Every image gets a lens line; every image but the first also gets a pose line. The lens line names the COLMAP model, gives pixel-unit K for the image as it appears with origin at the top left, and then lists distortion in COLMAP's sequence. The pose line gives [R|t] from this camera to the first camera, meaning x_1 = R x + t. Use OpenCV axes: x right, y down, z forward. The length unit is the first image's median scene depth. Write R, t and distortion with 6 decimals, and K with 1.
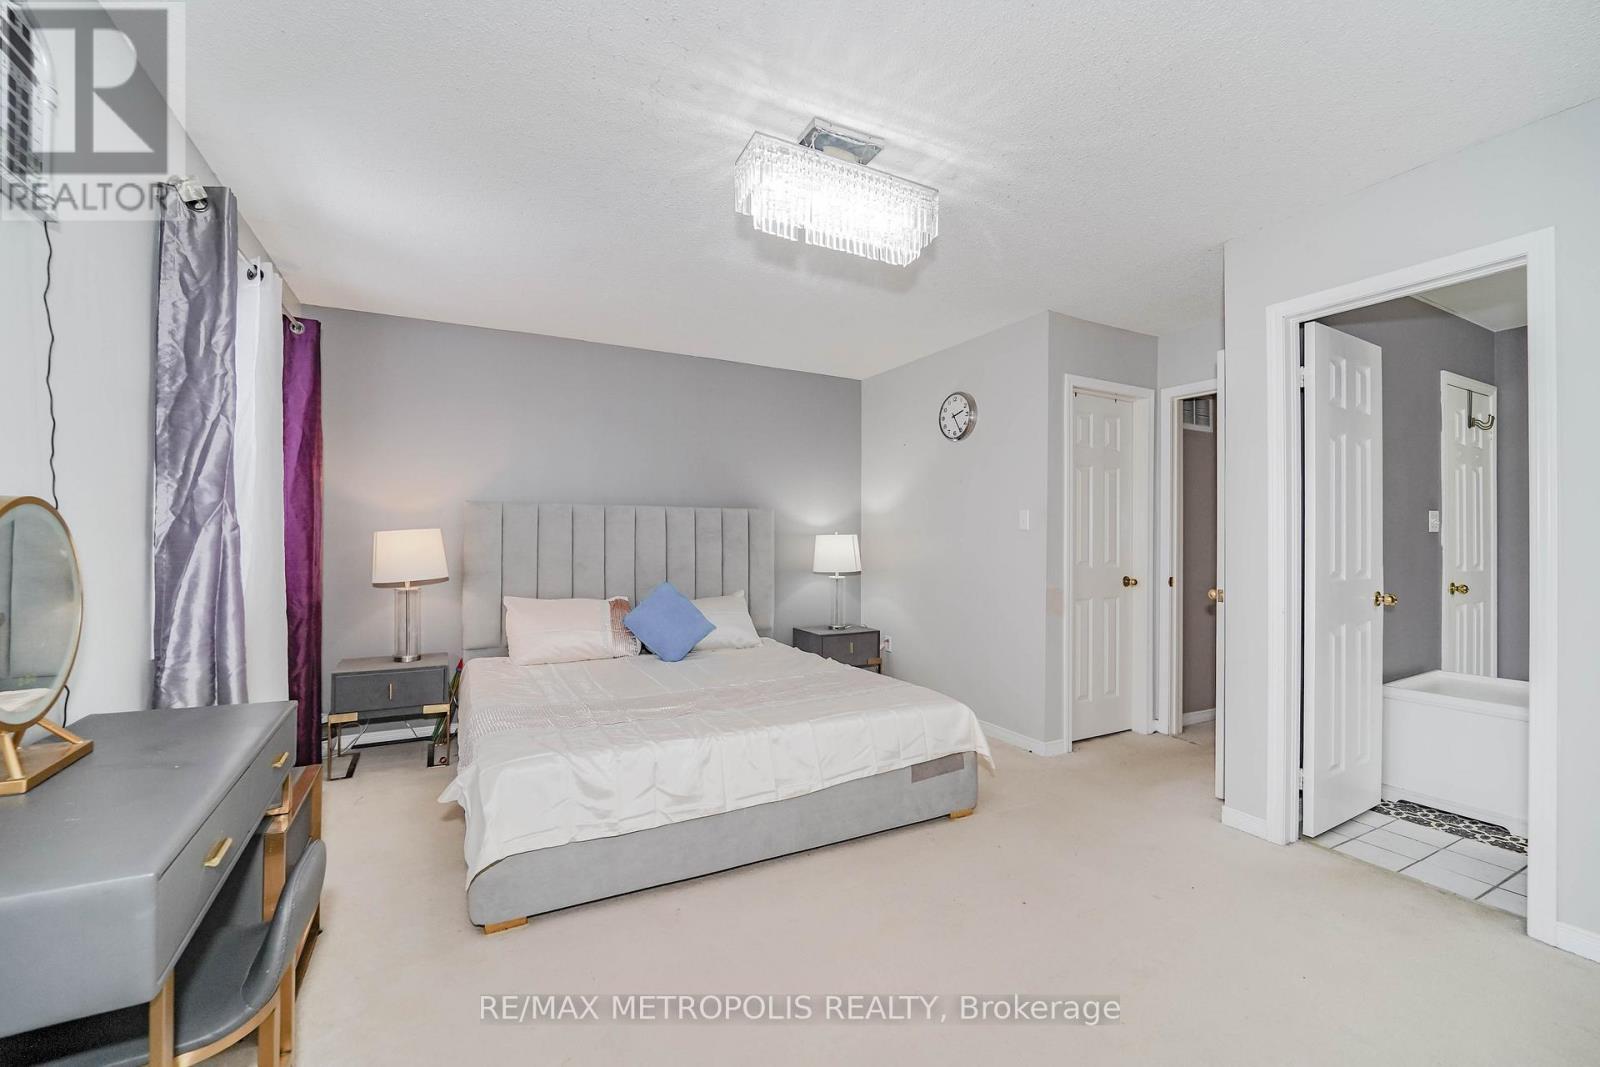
lens RADIAL K [[649.7, 0, 791.2], [0, 649.7, 532.6], [0, 0, 1]] dist [-0.015035, -0.001111]
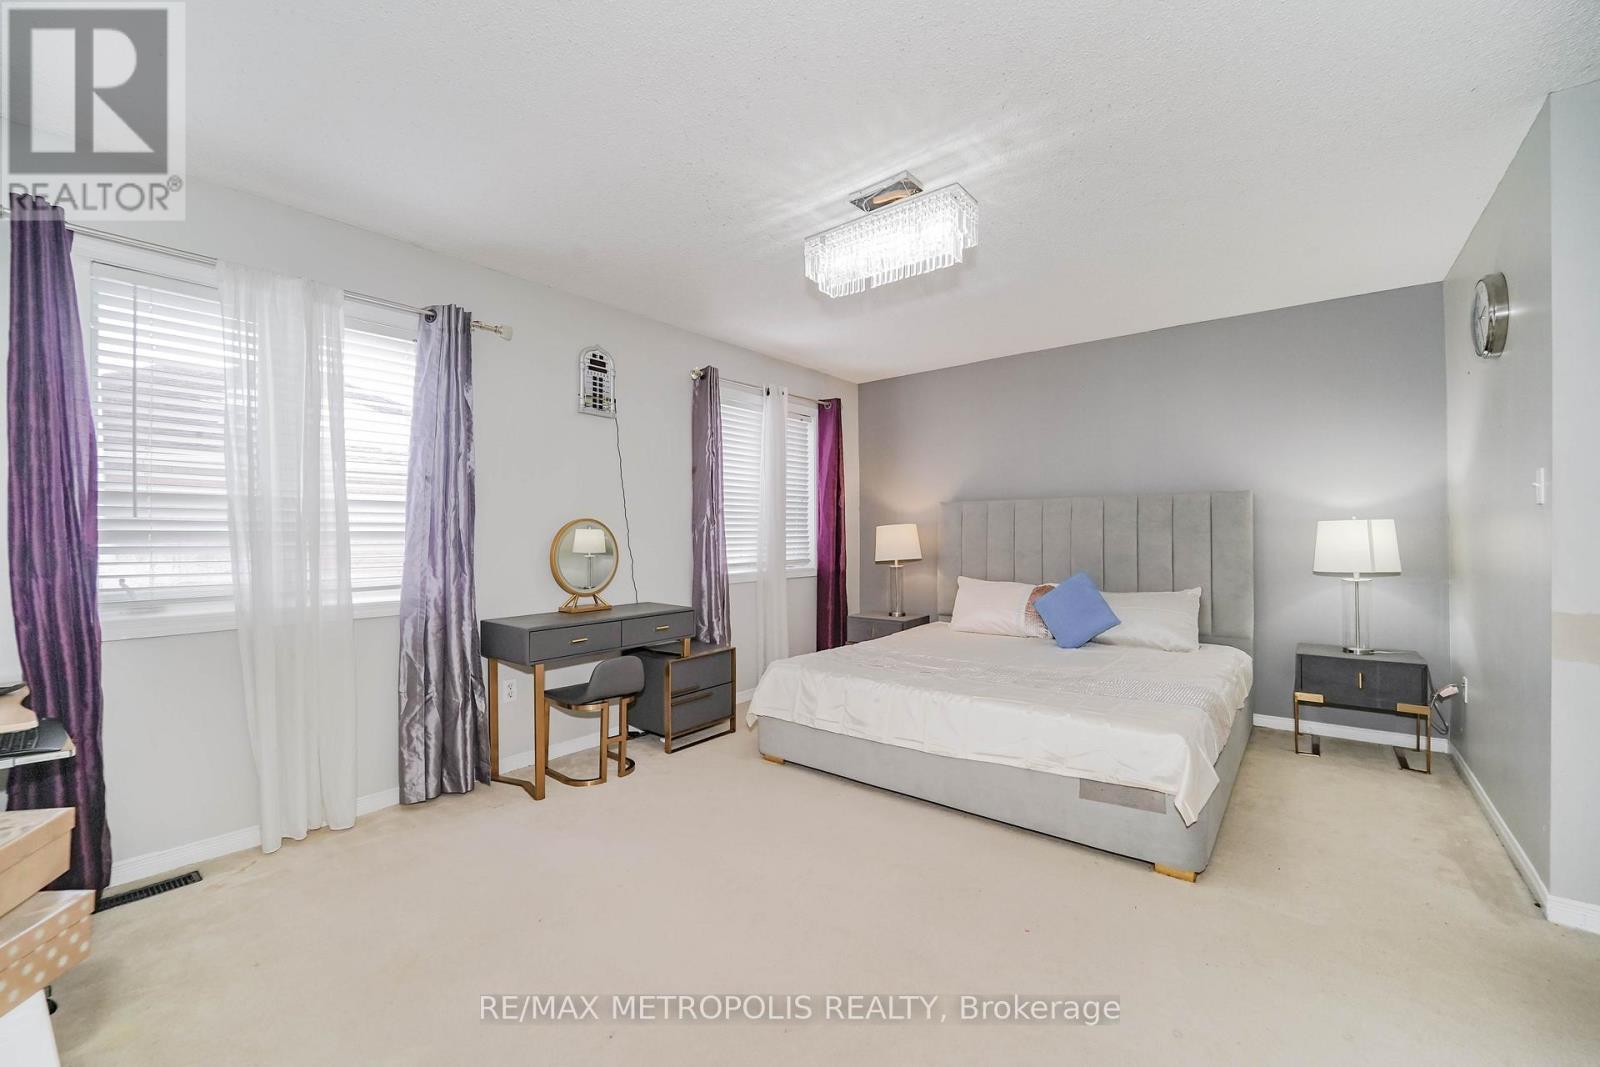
lens RADIAL K [[649.7, 0, 794.8], [0, 649.7, 539.5], [0, 0, 1]] dist [-0.015035, -0.001111]
pose [[0.401223, 0.003777, -0.915973, 0.636408], [0.017791, 0.999771, 0.011915, 0.007021], [0.915808, -0.021076, 0.401064, 0.212454]]
